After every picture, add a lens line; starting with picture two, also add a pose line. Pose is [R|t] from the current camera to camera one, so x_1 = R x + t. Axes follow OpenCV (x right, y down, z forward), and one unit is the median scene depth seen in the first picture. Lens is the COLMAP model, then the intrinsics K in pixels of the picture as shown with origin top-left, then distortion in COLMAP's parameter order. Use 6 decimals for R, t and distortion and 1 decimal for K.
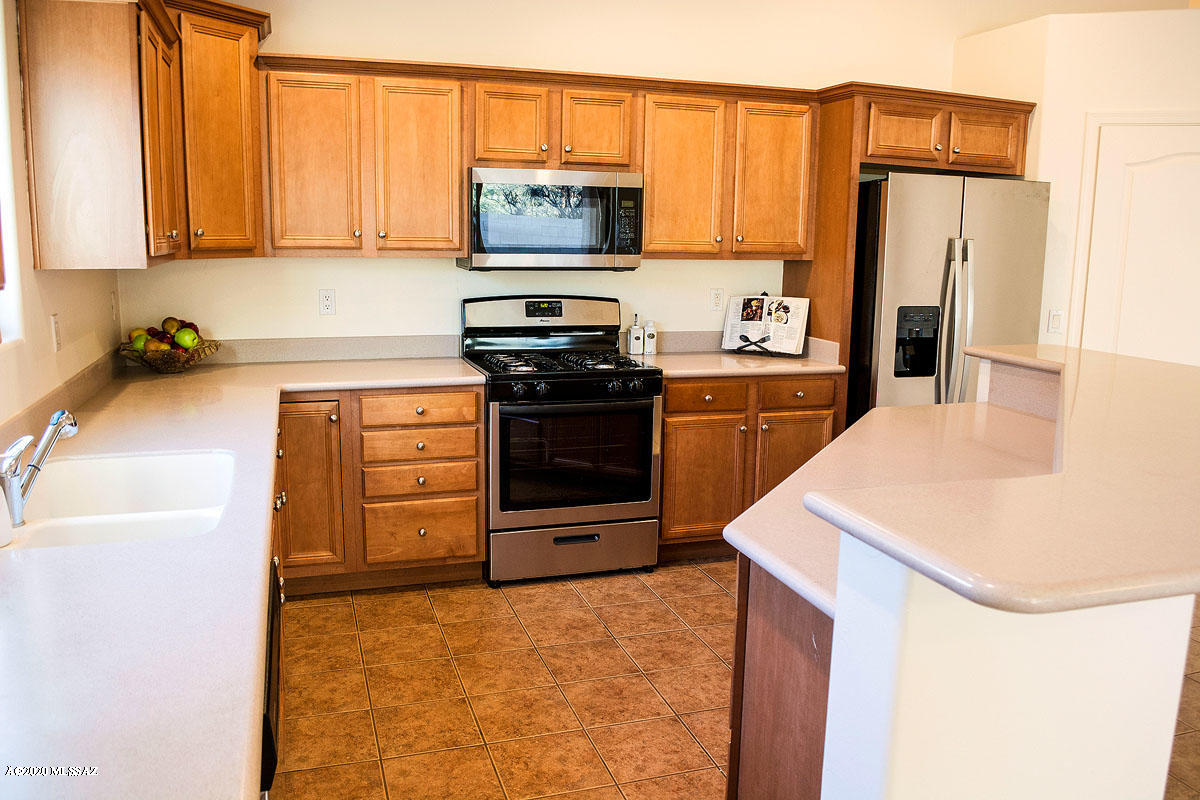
lens RADIAL K [[948.8, 0, 601.2], [0, 948.8, 402.2], [0, 0, 1]] dist [-0.085145, 0.015205]
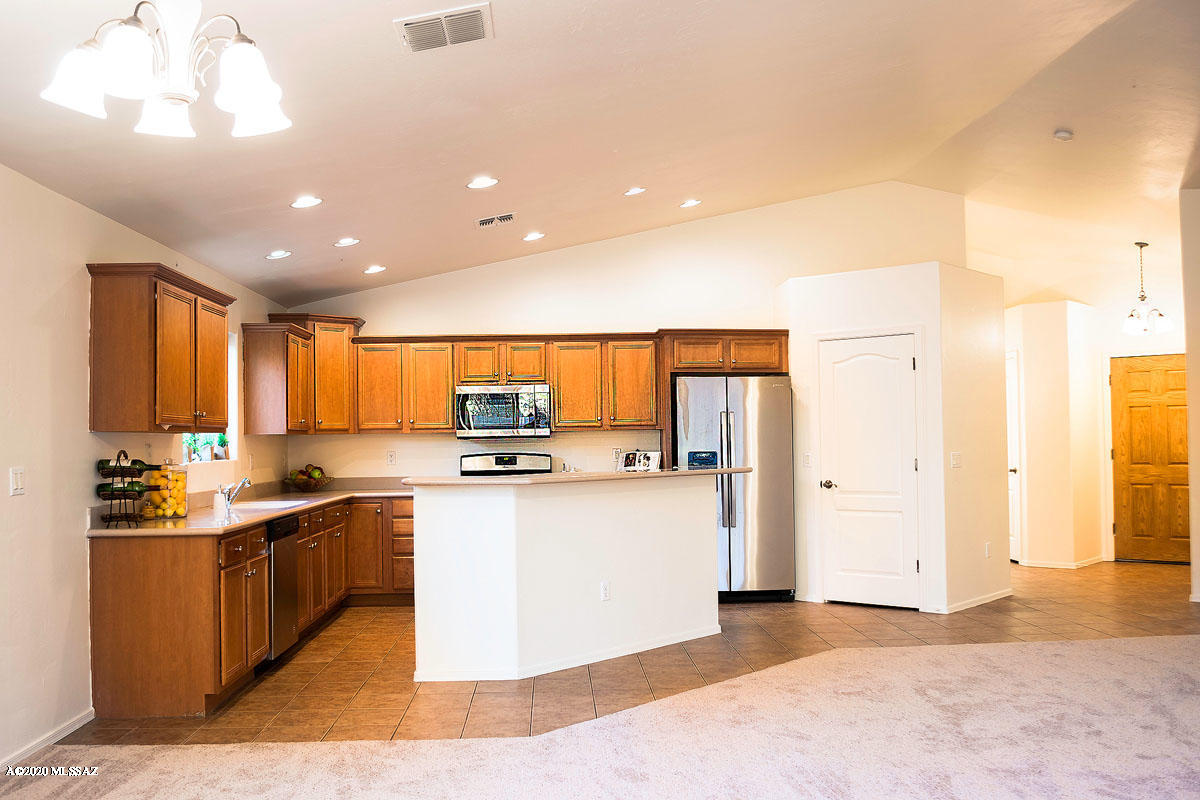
lens RADIAL K [[1078.5, 0, 595.8], [0, 1078.5, 404.5], [0, 0, 1]] dist [-0.073061, 0.003321]
pose [[0.962403, -0.039228, -0.268778, 0.746115], [-0.017168, 0.978753, -0.204321, 0.240971], [0.271083, 0.201253, 0.941282, -1.022394]]
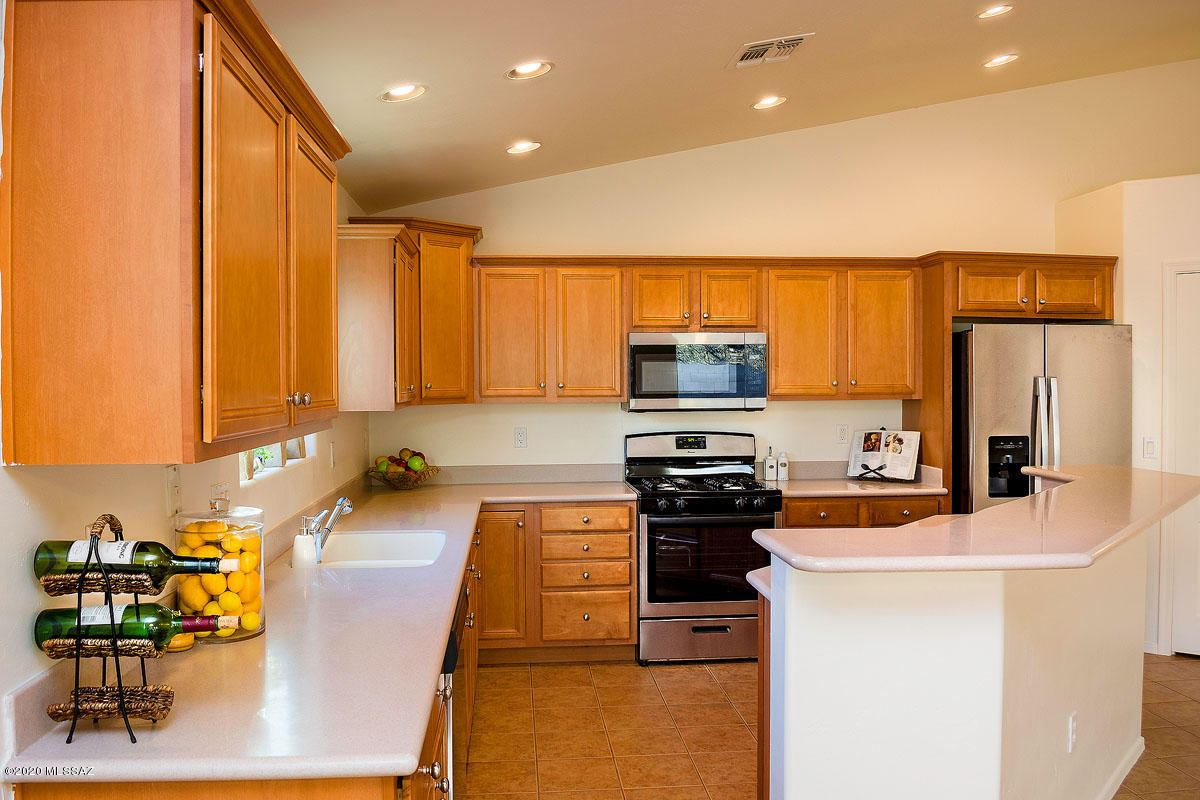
lens RADIAL K [[948.8, 0, 576.0], [0, 948.8, 398.5], [0, 0, 1]] dist [-0.085145, 0.015205]
pose [[0.970107, -0.017863, -0.242020, 0.106952], [-0.019975, 0.988025, -0.152993, 0.041652], [0.241855, 0.153254, 0.958133, -0.256800]]
